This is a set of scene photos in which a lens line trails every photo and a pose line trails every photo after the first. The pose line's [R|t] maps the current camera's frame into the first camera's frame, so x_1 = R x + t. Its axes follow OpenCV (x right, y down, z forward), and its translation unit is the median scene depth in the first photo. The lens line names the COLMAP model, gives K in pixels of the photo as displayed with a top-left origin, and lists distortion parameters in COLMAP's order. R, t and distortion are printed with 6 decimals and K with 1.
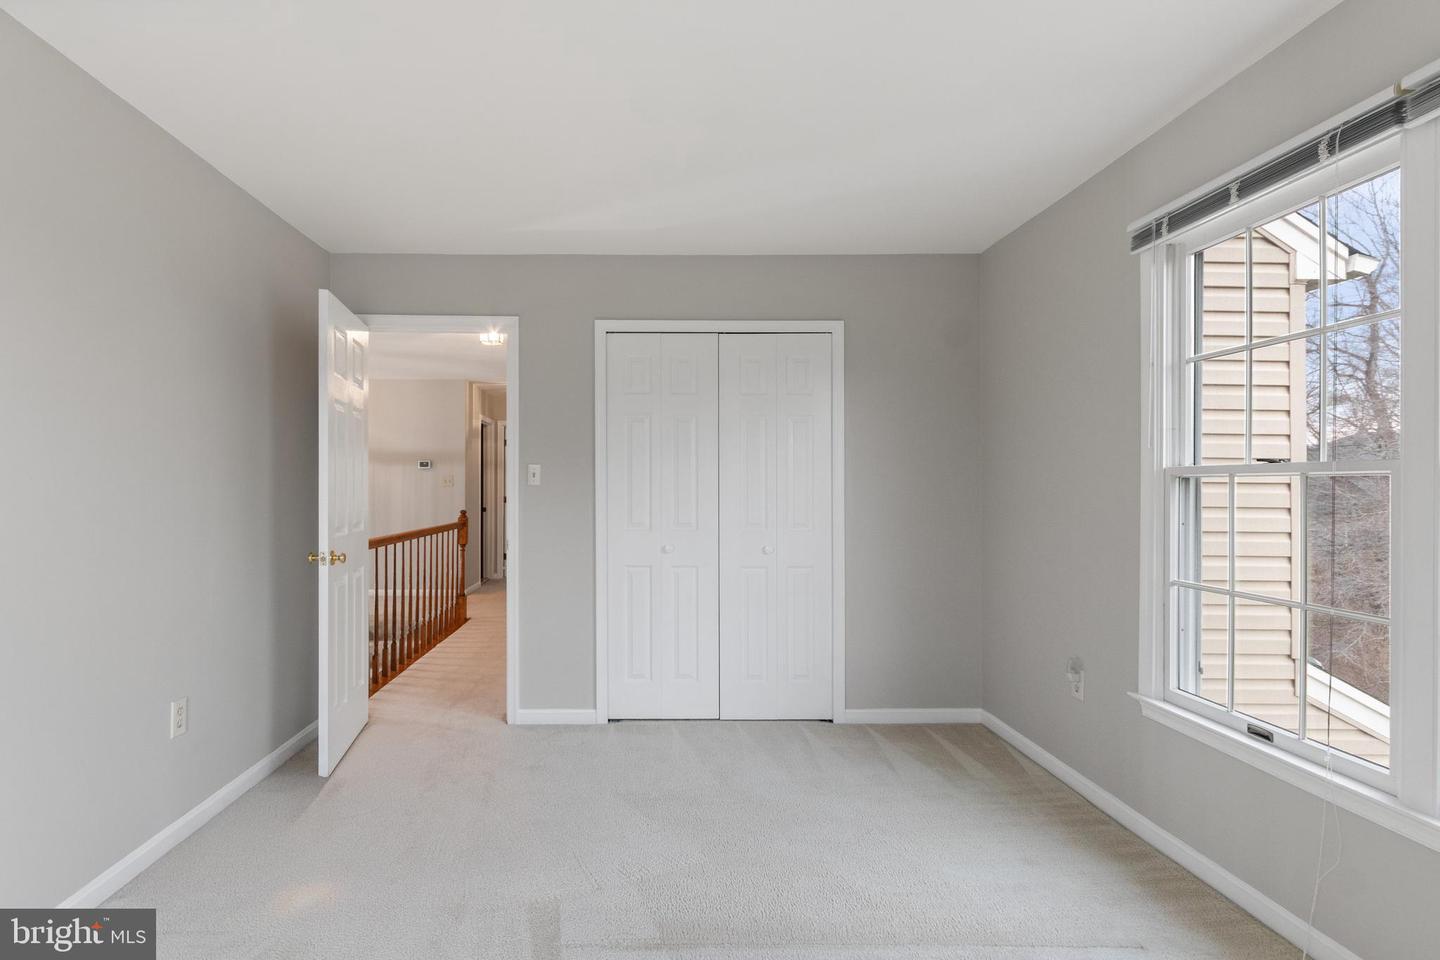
lens RADIAL K [[736.9, 0, 720.0], [0, 736.9, 480.0], [0, 0, 1]] dist [0.001830, 0.000252]
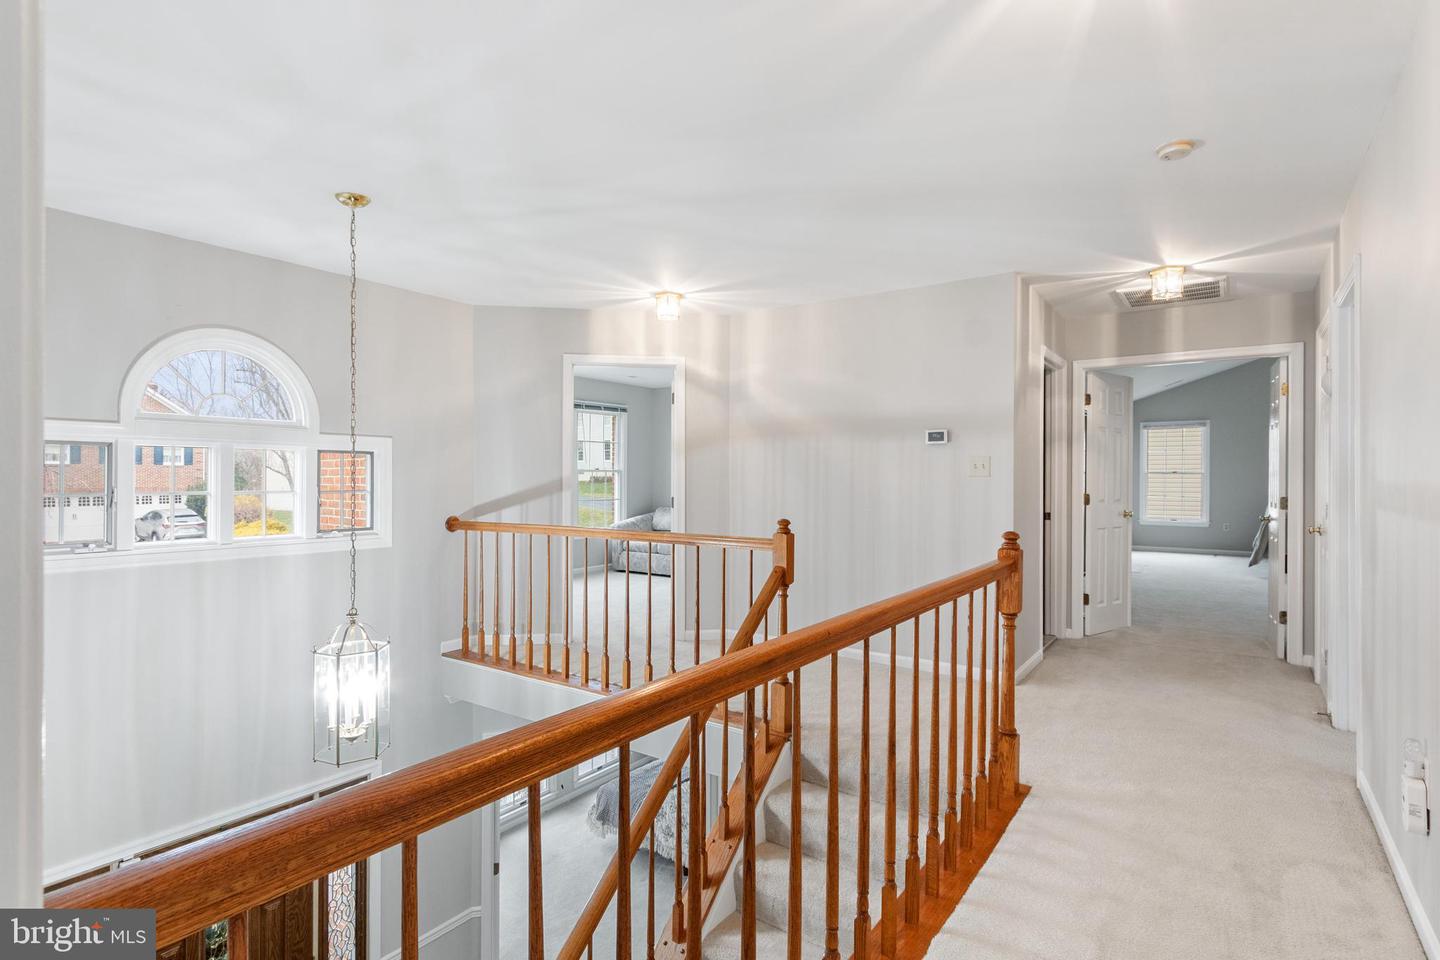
lens RADIAL K [[736.9, 0, 720.0], [0, 736.9, 480.0], [0, 0, 1]] dist [0.001830, 0.000252]
pose [[0.756056, 0.002784, -0.654501, -0.154313], [0.007283, 0.999893, 0.012667, 0.002574], [0.654467, -0.014343, 0.755955, 0.446615]]
